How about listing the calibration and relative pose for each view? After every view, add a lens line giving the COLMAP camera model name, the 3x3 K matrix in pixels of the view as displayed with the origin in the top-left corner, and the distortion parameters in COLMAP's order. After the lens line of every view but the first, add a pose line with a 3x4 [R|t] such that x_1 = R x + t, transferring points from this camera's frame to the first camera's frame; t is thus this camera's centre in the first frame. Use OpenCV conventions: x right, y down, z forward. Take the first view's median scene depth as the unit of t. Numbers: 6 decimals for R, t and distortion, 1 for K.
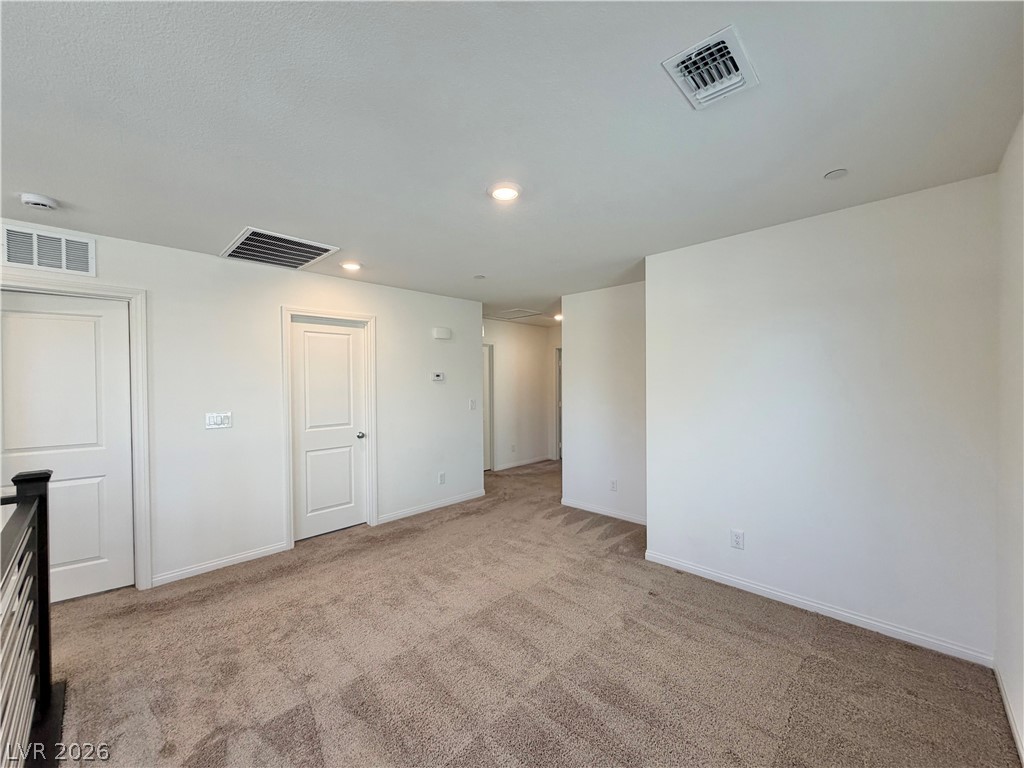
lens RADIAL K [[410.5, 0, 502.2], [0, 410.5, 381.0], [0, 0, 1]] dist [0.015506, -0.000408]
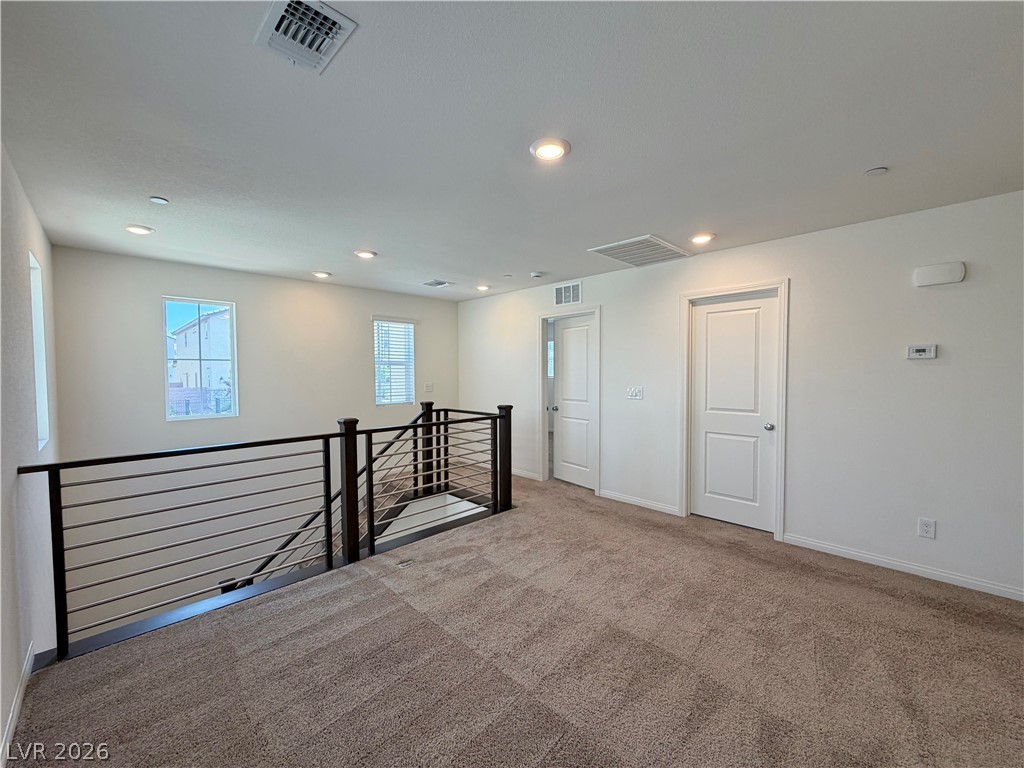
lens RADIAL K [[410.5, 0, 513.7], [0, 410.5, 384.5], [0, 0, 1]] dist [0.015506, -0.000408]
pose [[0.007034, 0.045256, -0.998951, 0.633024], [0.008303, 0.998938, 0.045314, 0.004644], [0.999941, -0.008613, 0.006651, 0.623150]]
